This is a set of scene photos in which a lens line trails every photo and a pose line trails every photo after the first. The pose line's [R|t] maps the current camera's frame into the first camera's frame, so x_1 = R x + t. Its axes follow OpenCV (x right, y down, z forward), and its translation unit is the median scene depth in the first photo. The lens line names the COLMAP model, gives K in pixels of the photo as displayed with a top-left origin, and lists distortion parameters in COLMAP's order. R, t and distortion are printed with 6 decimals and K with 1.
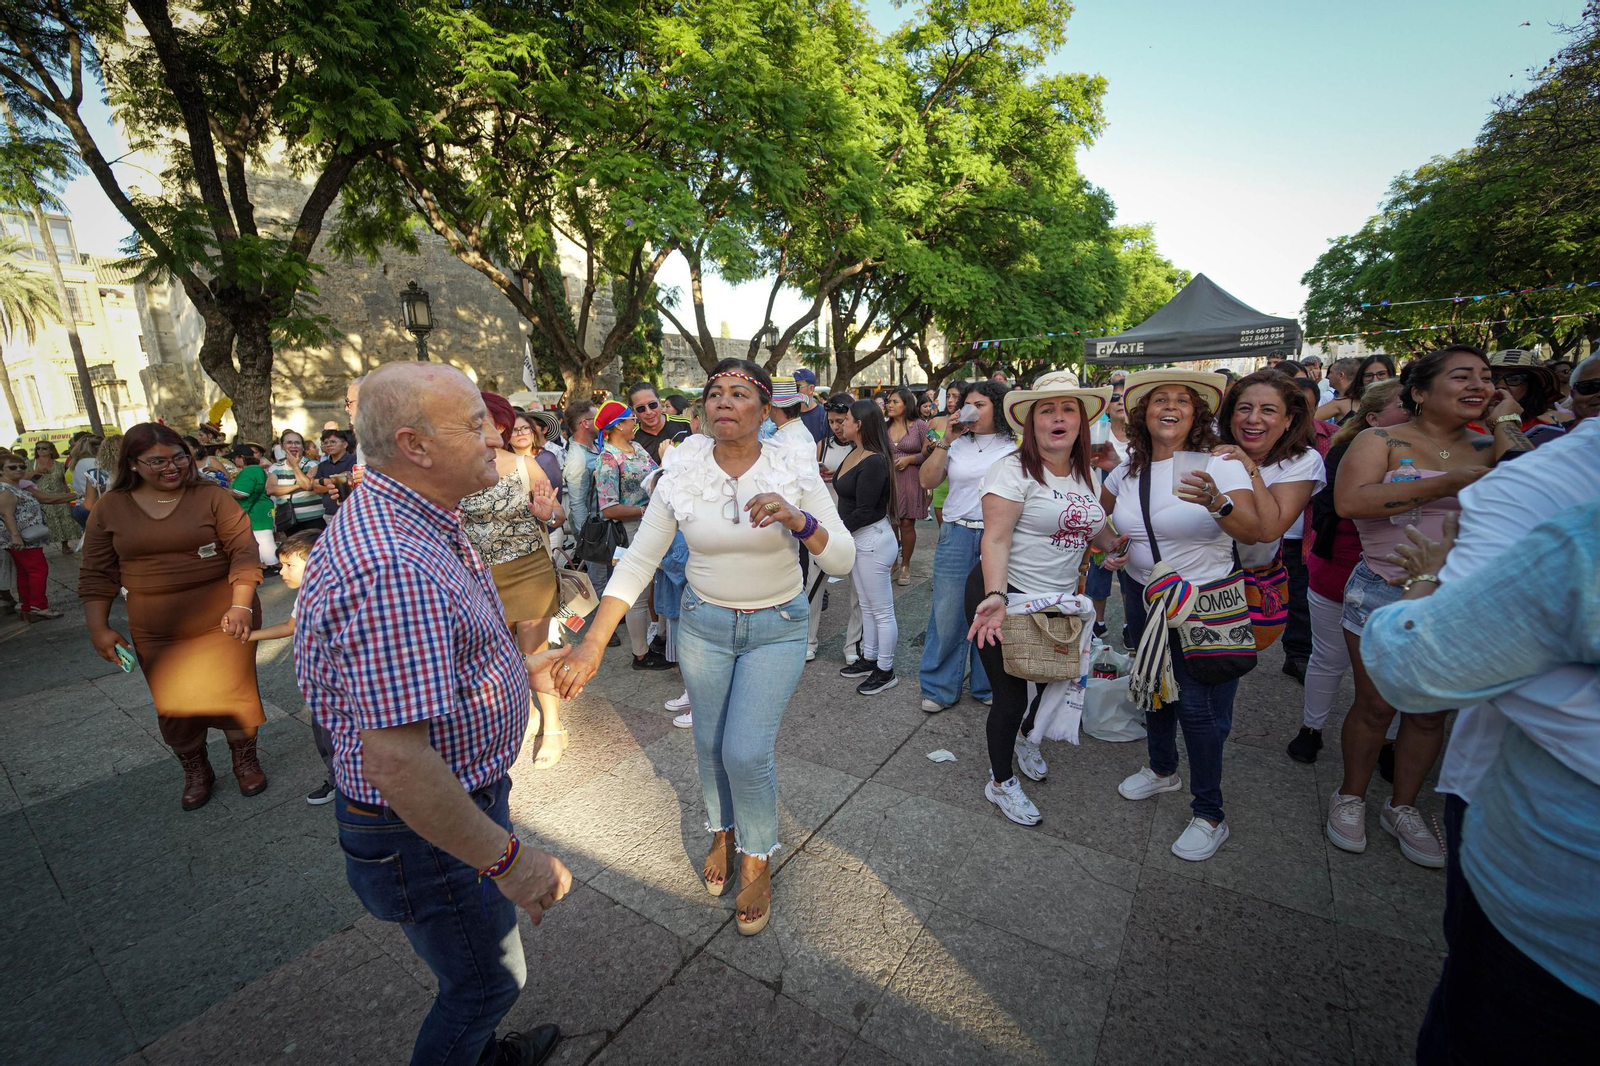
lens RADIAL K [[653.7, 0, 797.8], [0, 653.7, 538.0], [0, 0, 1]] dist [-0.020847, 0.000146]
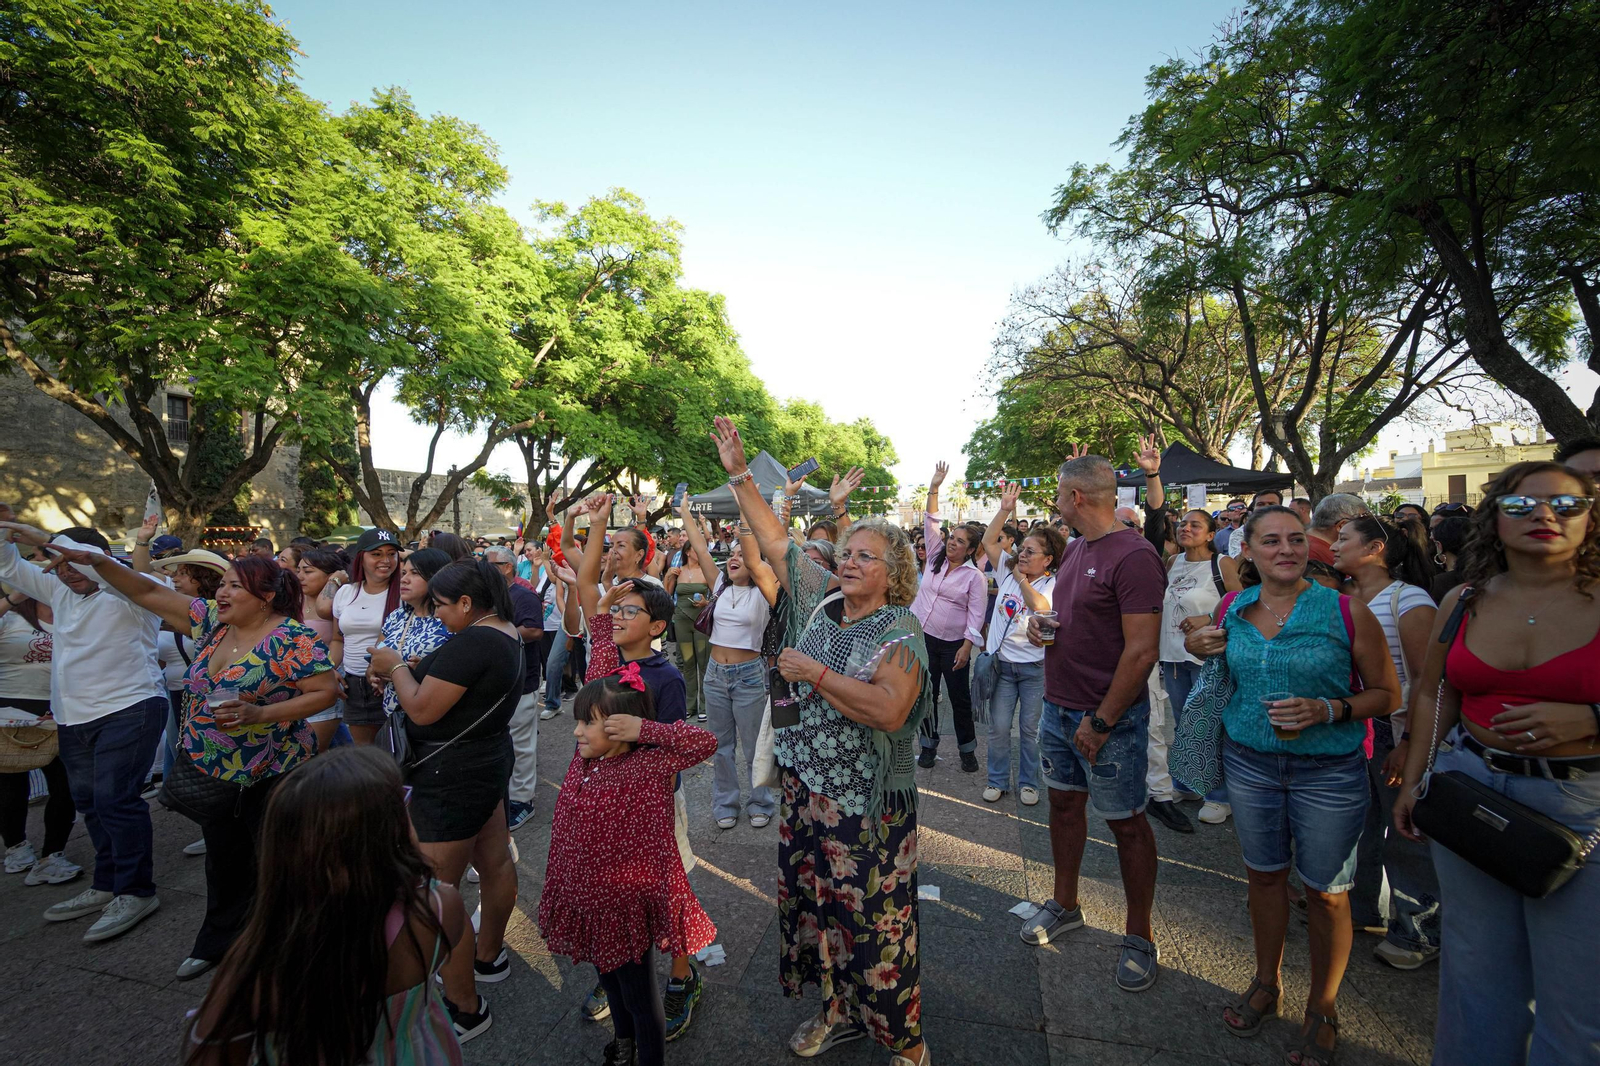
lens RADIAL K [[653.7, 0, 809.4], [0, 653.7, 538.1], [0, 0, 1]] dist [-0.020847, 0.000146]
pose [[0.947725, 0.016103, 0.318681, 0.192679], [0.049194, 0.979412, -0.195787, 0.010104], [-0.315273, 0.201230, 0.927421, -0.121846]]
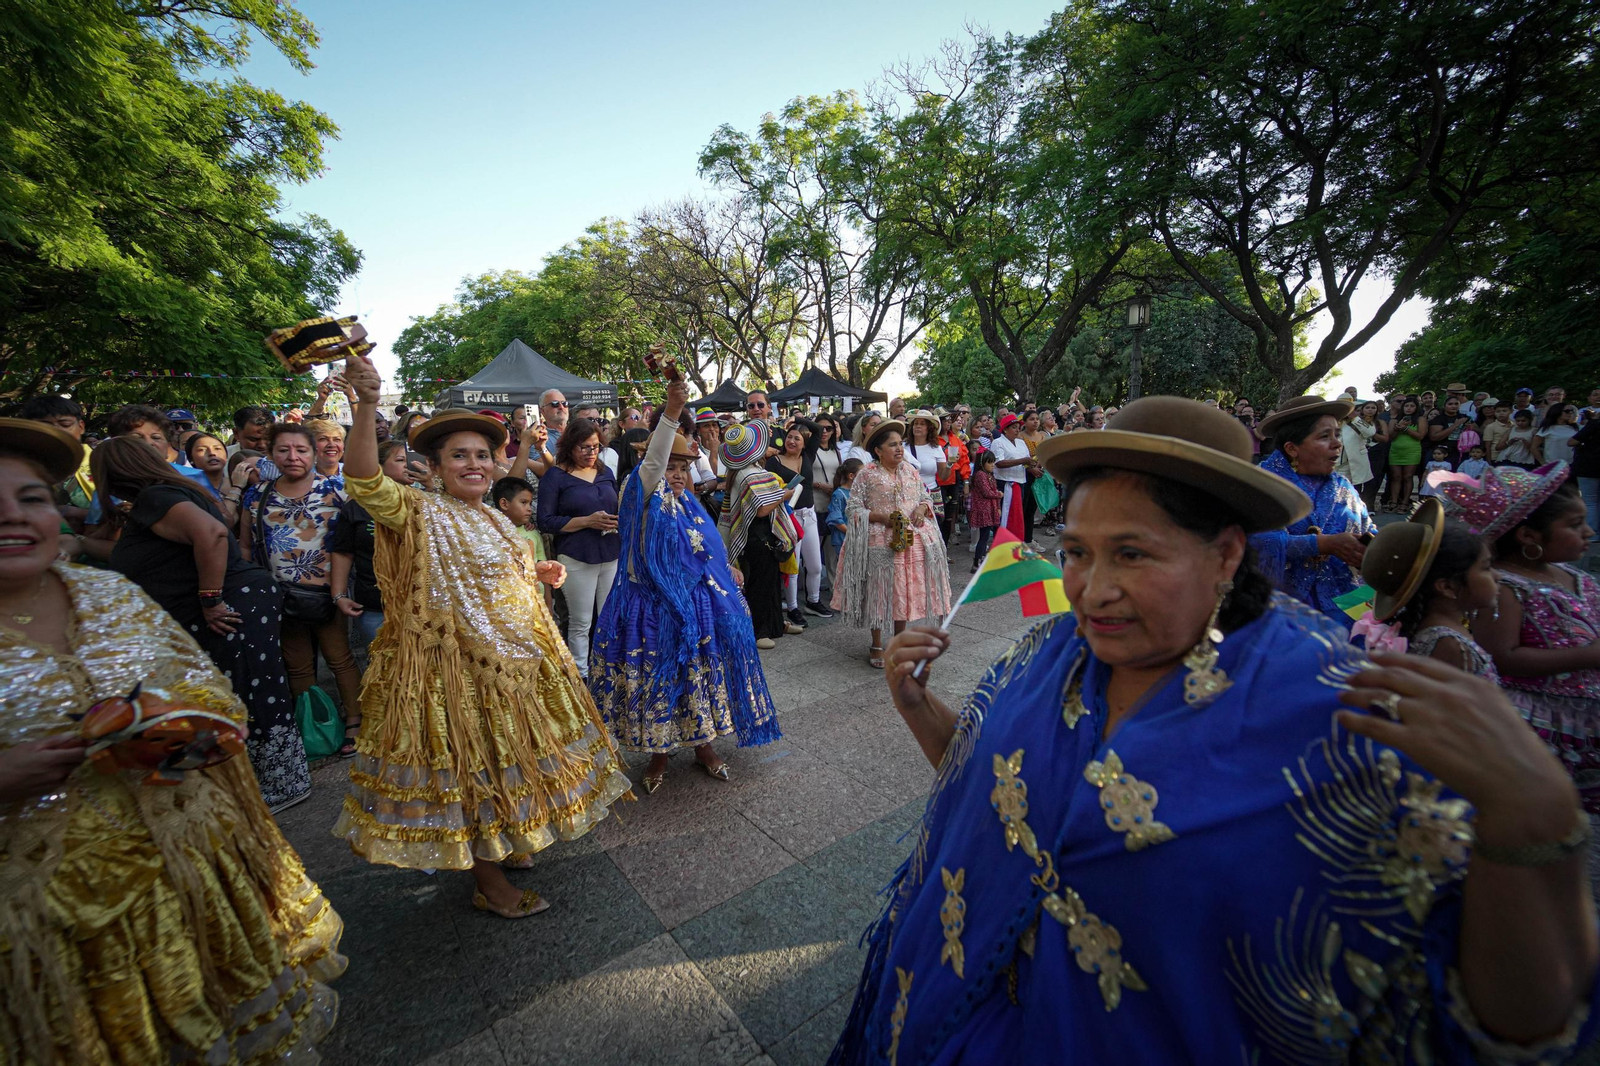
lens RADIAL K [[653.7, 0, 805.7], [0, 653.7, 537.5], [0, 0, 1]] dist [-0.020847, 0.000146]
pose [[0.309324, -0.120259, 0.943322, -0.244261], [0.207162, 0.976669, 0.056580, -0.009354], [-0.928118, 0.177919, 0.327020, 0.120634]]
